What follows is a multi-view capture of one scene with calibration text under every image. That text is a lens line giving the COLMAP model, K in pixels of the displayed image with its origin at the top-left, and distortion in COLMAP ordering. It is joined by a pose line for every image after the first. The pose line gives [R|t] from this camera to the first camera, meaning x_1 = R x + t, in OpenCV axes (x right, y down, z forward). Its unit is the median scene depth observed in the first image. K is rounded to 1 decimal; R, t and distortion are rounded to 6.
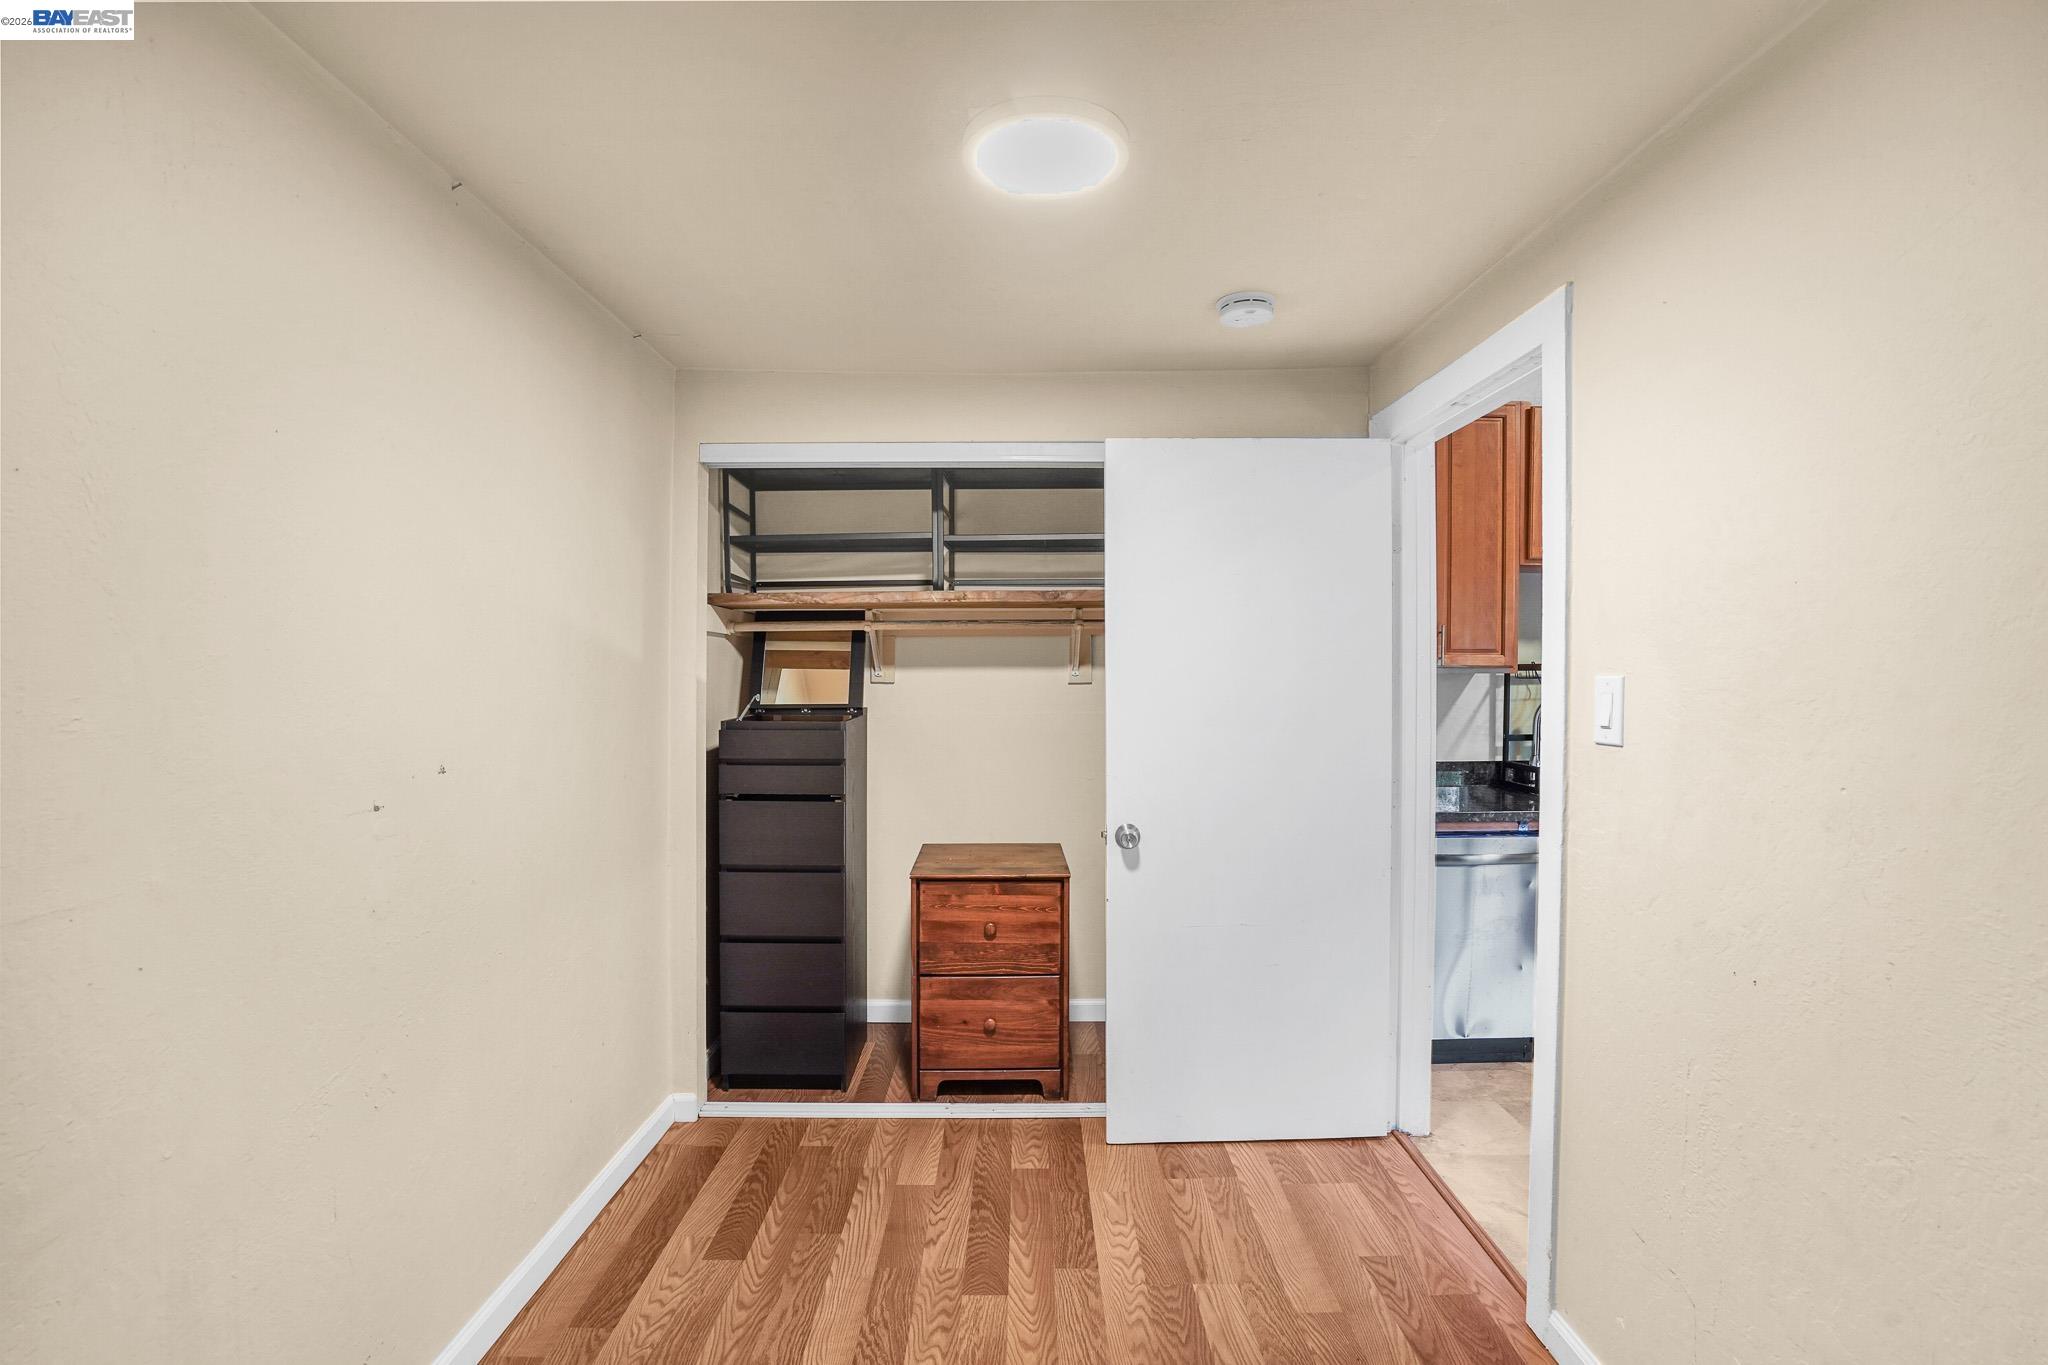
lens RADIAL K [[949.9, 0, 1019.2], [0, 949.9, 677.2], [0, 0, 1]] dist [-0.065050, 0.026303]
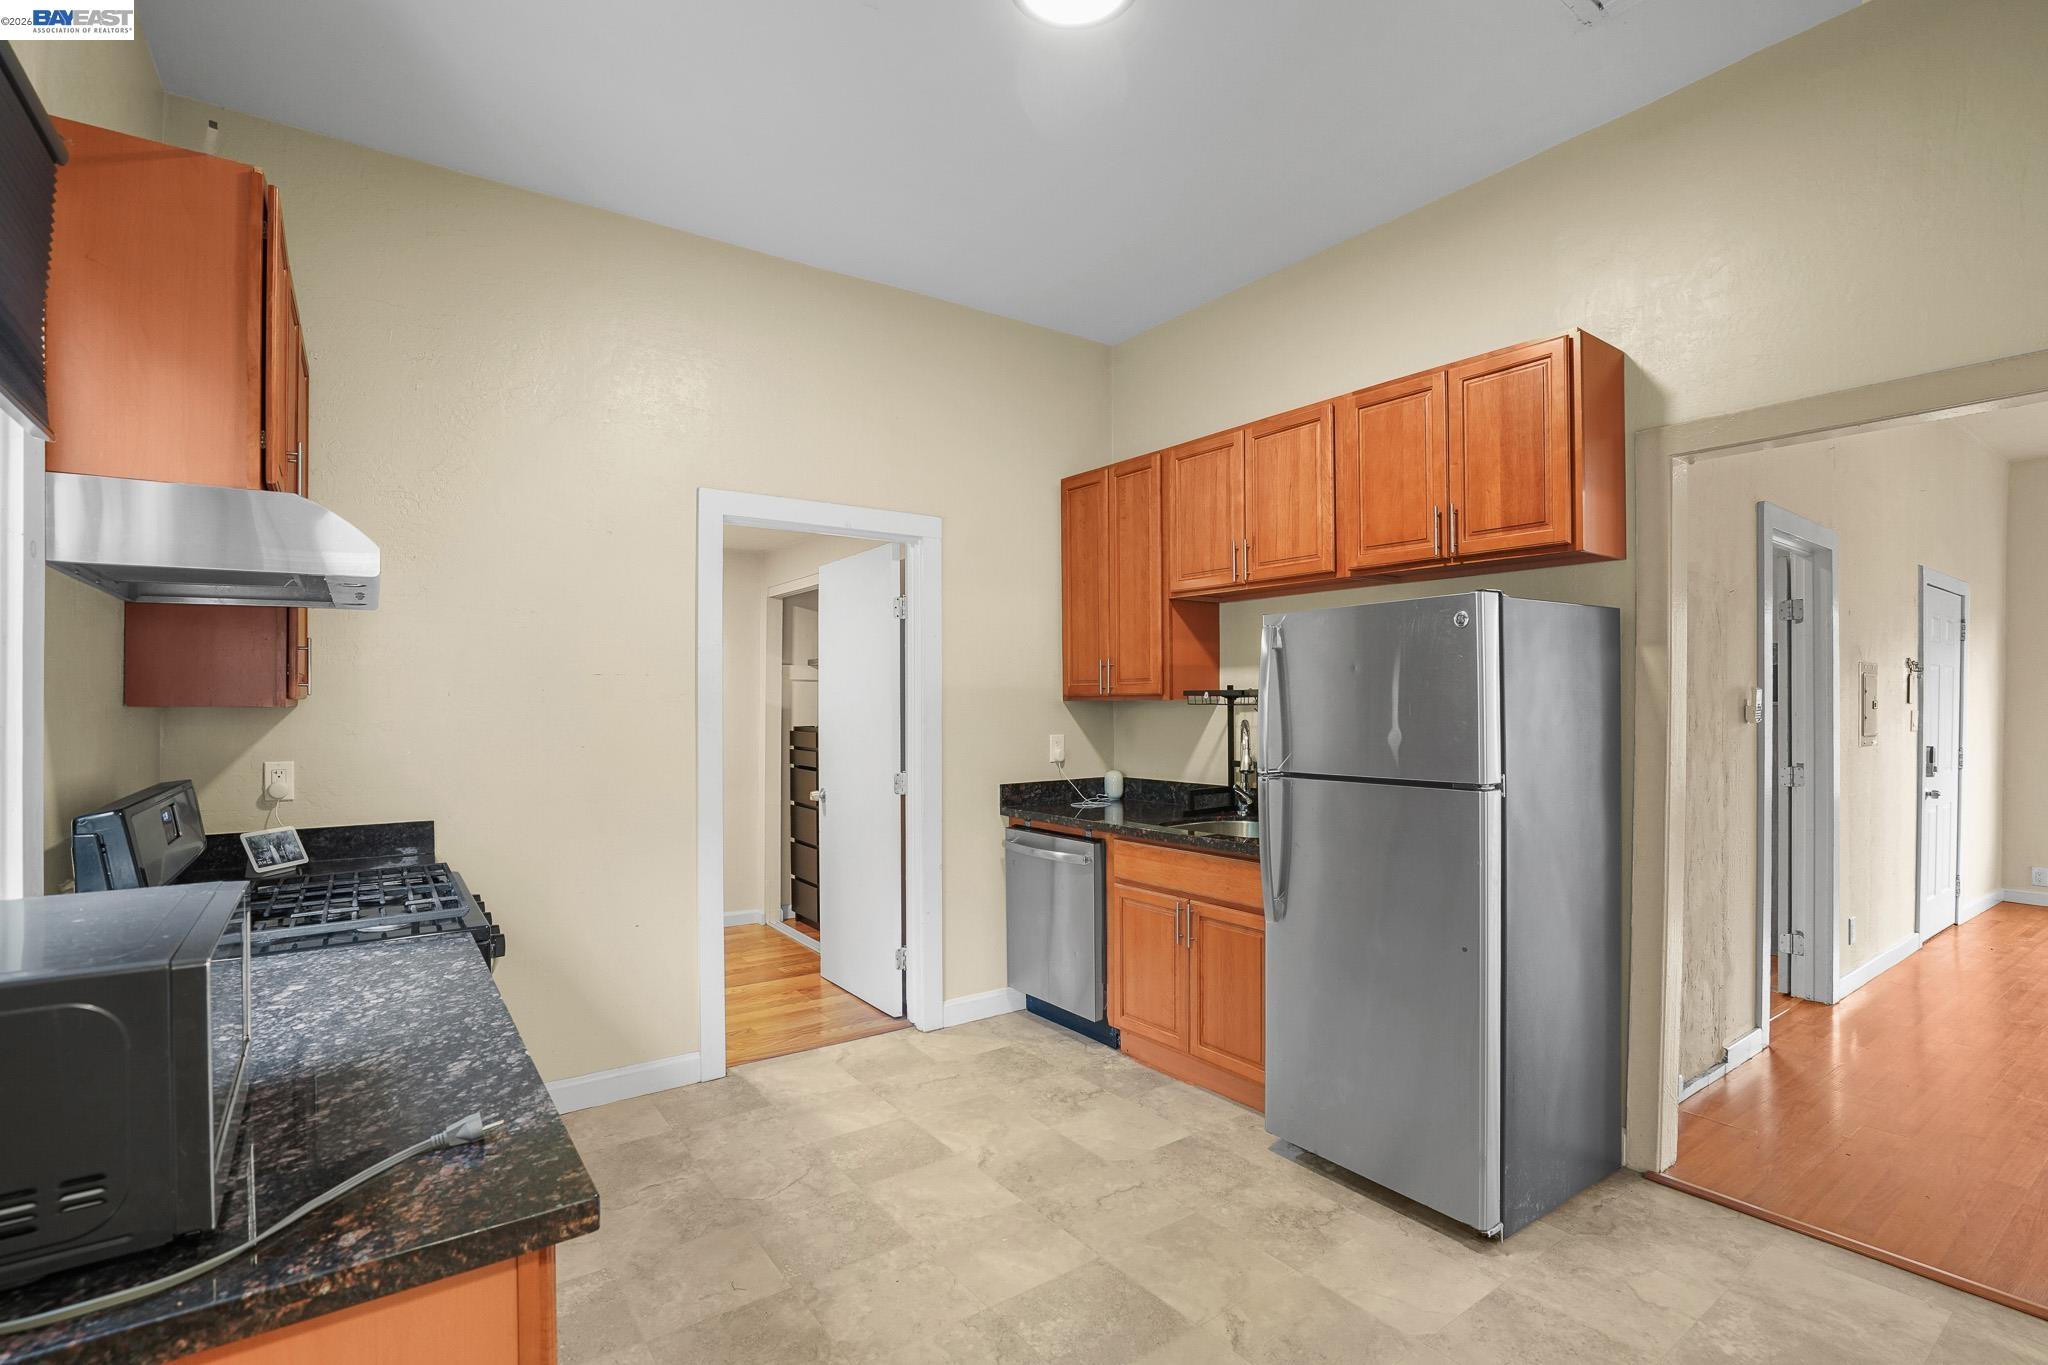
lens RADIAL K [[932.1, 0, 1027.4], [0, 932.1, 715.3], [0, 0, 1]] dist [-0.028319, -0.000060]
pose [[0.574095, 0.007527, -0.818754, 1.854135], [-0.005323, 0.999971, 0.005460, 0.011072], [0.818771, 0.001223, 0.574118, 0.359888]]
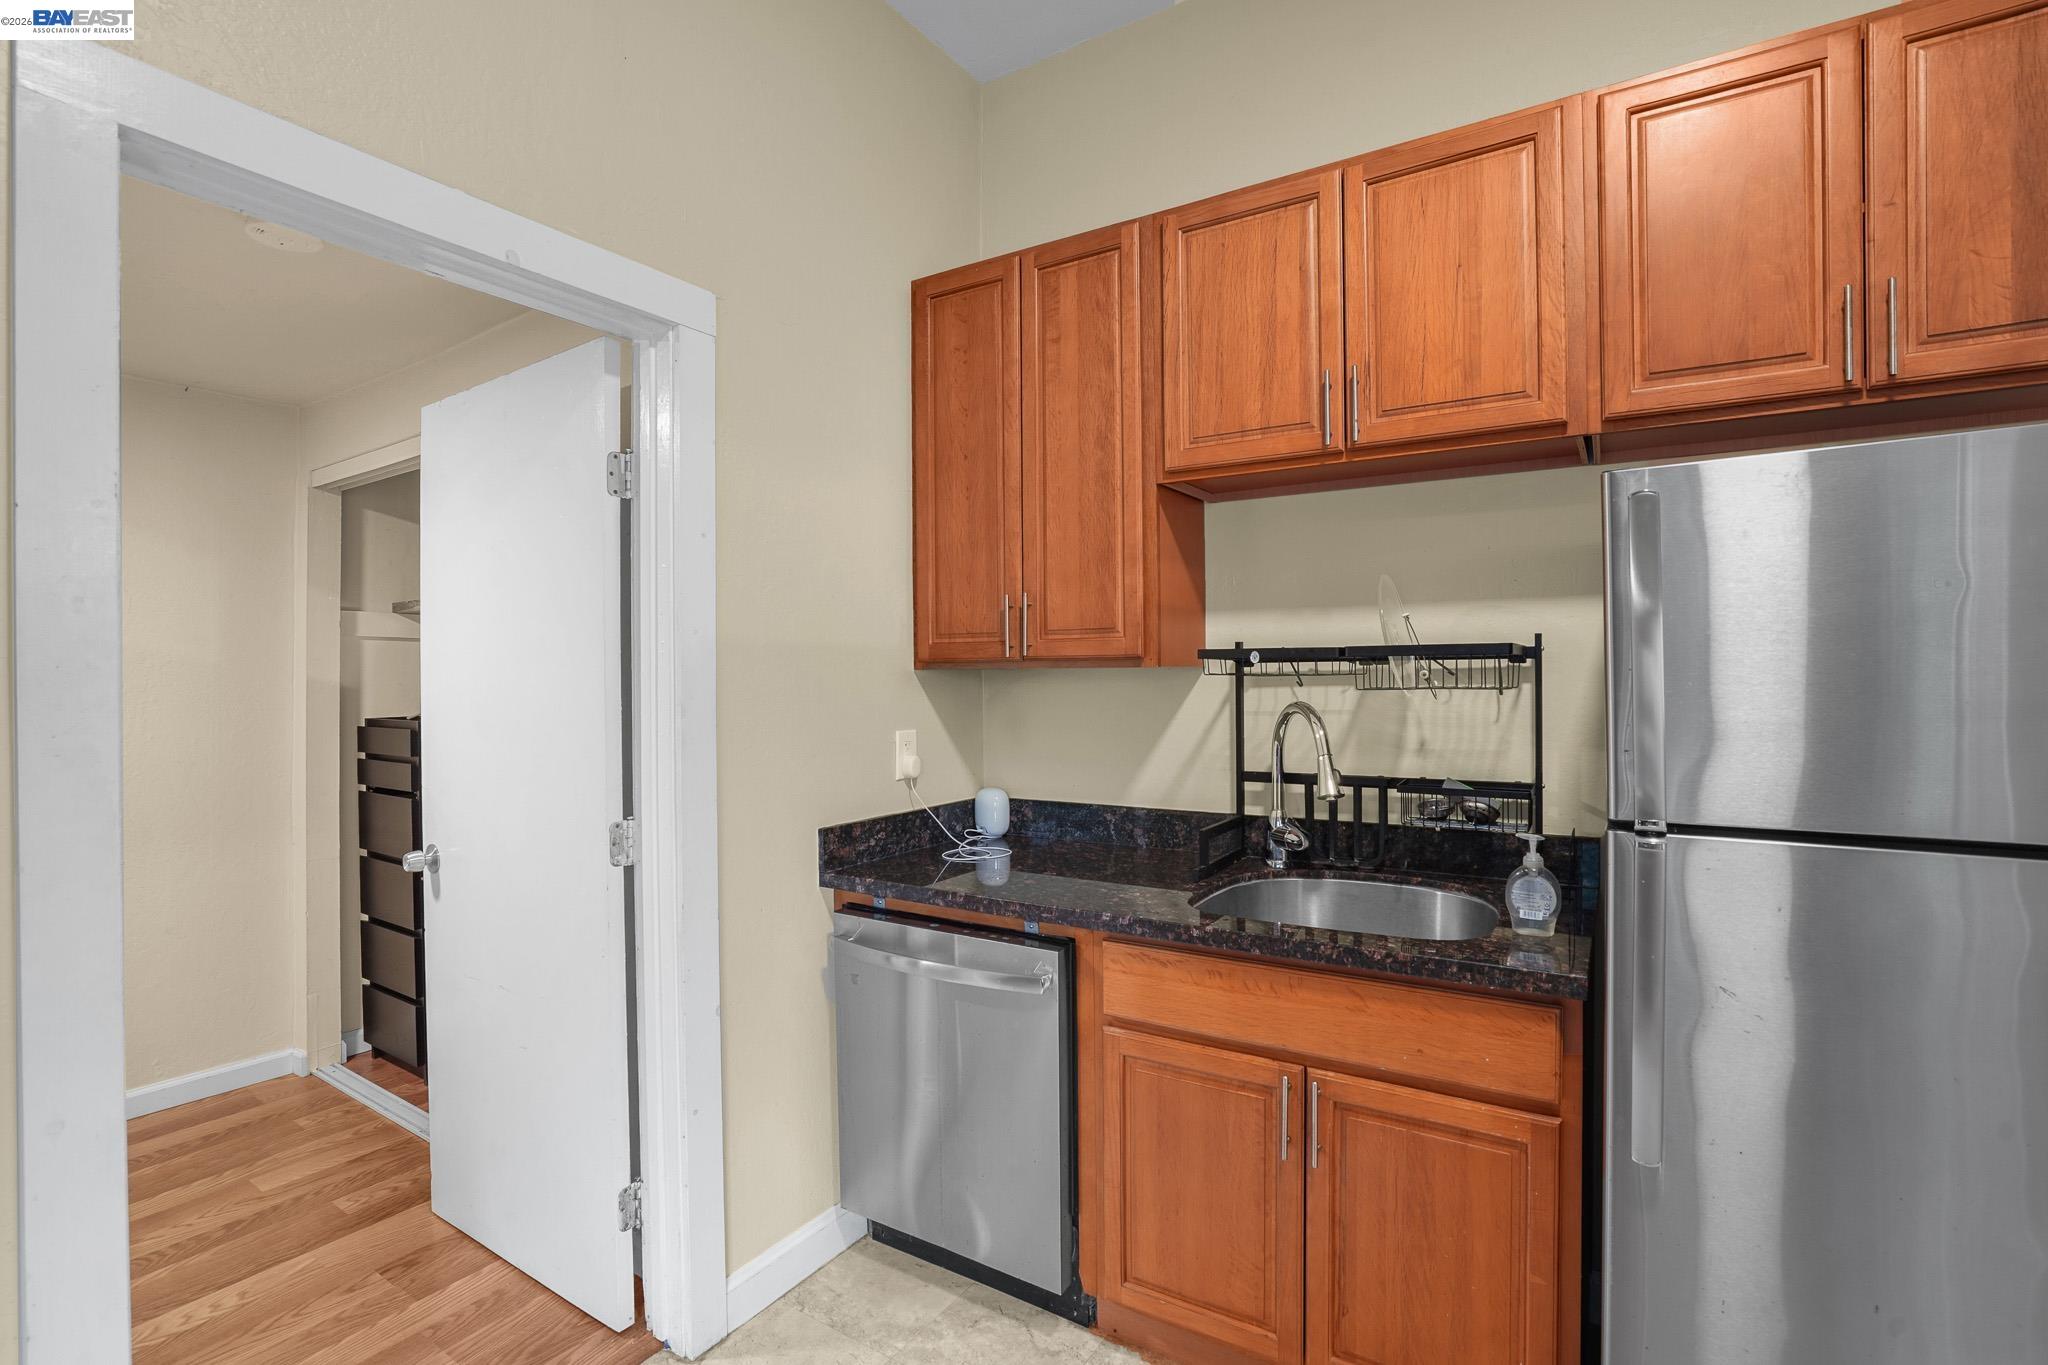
lens RADIAL K [[949.9, 0, 1019.2], [0, 949.9, 677.2], [0, 0, 1]] dist [-0.065050, 0.026303]
pose [[0.830695, -0.006569, -0.556690, 1.118219], [0.001428, 0.999952, -0.009669, 0.010769], [0.556727, 0.007237, 0.830664, 0.642255]]
